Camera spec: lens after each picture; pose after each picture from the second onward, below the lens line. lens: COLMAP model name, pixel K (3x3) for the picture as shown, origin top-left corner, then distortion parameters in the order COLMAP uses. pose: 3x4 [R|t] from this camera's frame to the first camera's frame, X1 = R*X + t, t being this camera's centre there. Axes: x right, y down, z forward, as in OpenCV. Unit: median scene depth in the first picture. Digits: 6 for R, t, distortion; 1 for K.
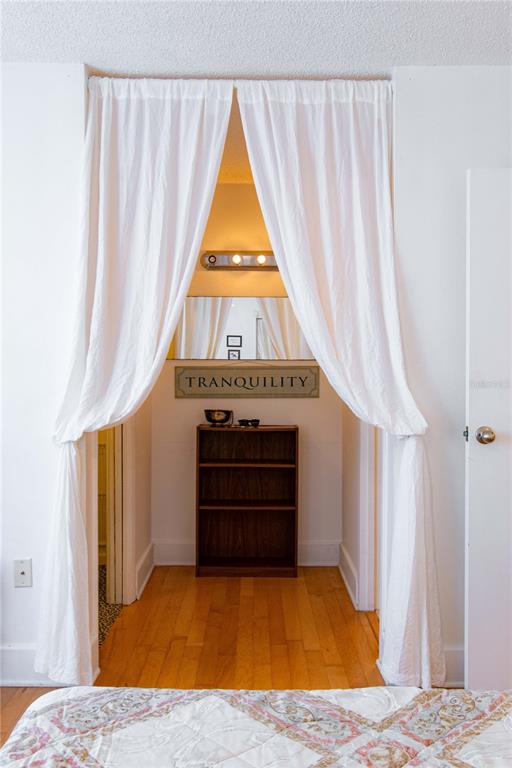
lens RADIAL K [[661.8, 0, 256.0], [0, 661.8, 384.0], [0, 0, 1]] dist [0.007214, 0.003860]
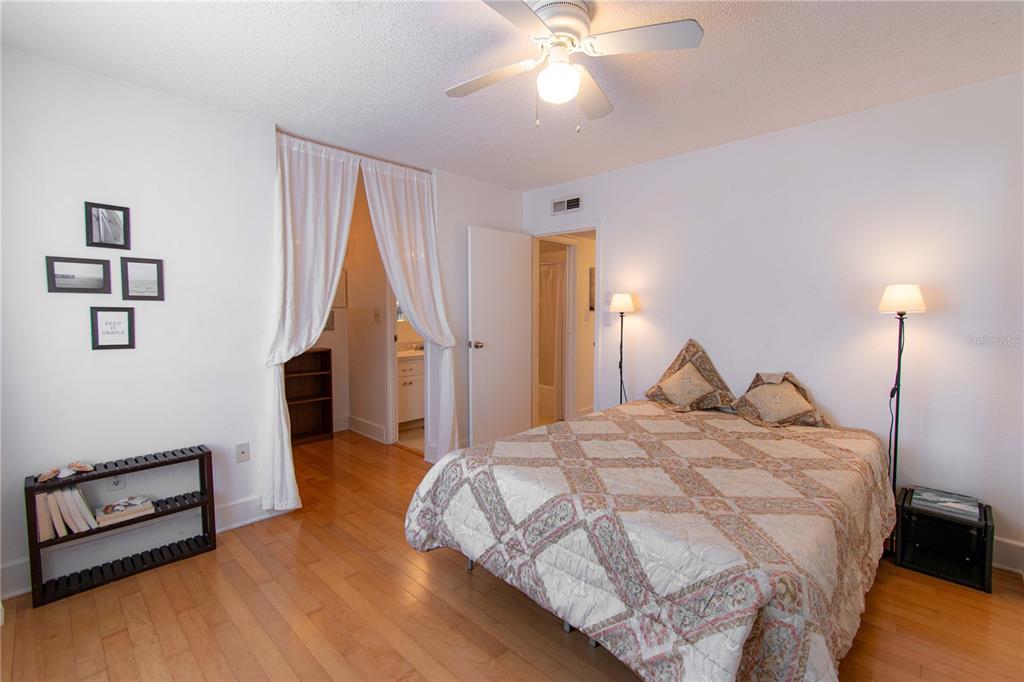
lens RADIAL K [[450.0, 0, 512.0], [0, 450.0, 341.0], [0, 0, 1]] dist [0.000264, -0.000026]
pose [[0.695371, -0.051783, 0.716783, -0.650842], [0.011403, 0.998070, 0.061042, -0.027716], [-0.718560, -0.034273, 0.694620, -0.158627]]
